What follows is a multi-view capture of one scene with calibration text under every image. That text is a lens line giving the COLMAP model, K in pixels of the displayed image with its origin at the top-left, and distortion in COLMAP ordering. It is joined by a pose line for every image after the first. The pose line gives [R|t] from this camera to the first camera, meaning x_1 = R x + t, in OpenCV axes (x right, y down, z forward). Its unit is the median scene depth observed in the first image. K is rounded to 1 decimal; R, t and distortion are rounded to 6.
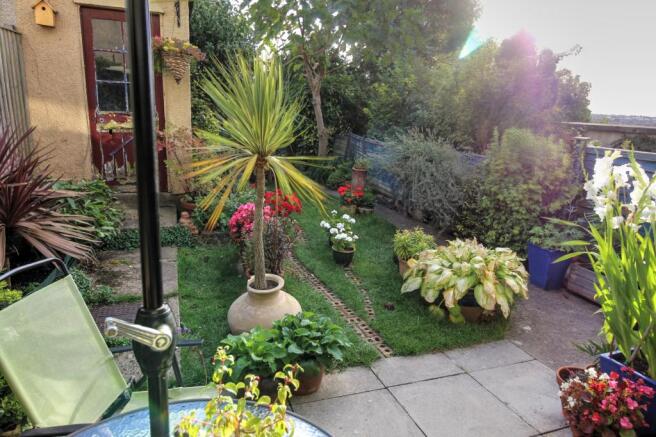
lens RADIAL K [[421.1, 0, 331.7], [0, 421.1, 209.8], [0, 0, 1]] dist [0.002913, -0.005292]
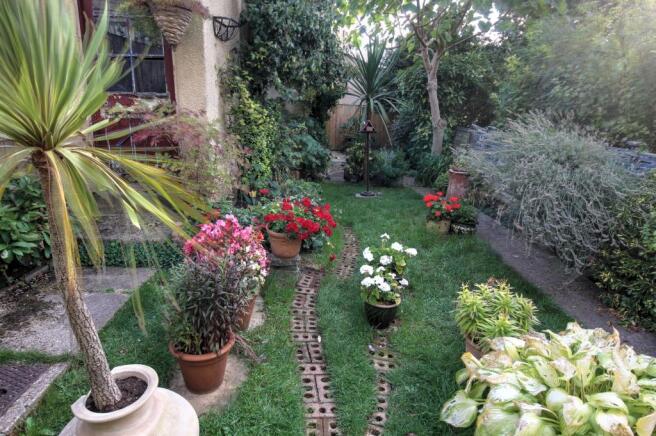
lens RADIAL K [[421.1, 0, 331.7], [0, 421.1, 209.3], [0, 0, 1]] dist [0.002913, -0.005292]
pose [[0.941878, 0.062663, -0.330059, 0.136212], [-0.060156, 0.998030, 0.017817, -0.041639], [0.330525, 0.003074, 0.943792, 0.328429]]
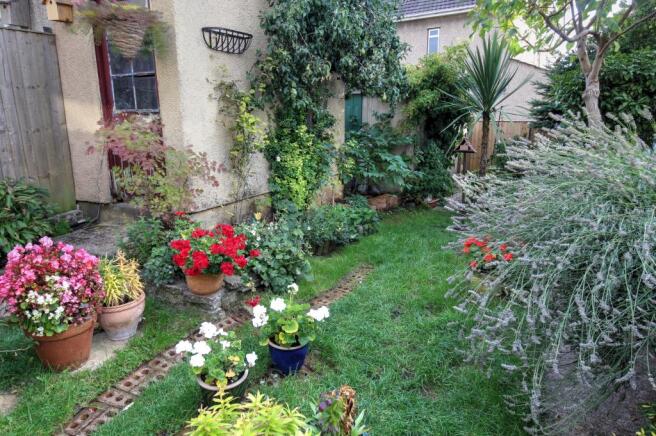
lens RADIAL K [[421.1, 0, 331.7], [0, 421.1, 209.3], [0, 0, 1]] dist [0.002913, -0.005292]
pose [[0.674259, 0.106518, -0.730773, 0.366952], [-0.139196, 0.990137, 0.015892, -0.093649], [0.725258, 0.091006, 0.682436, 0.657300]]
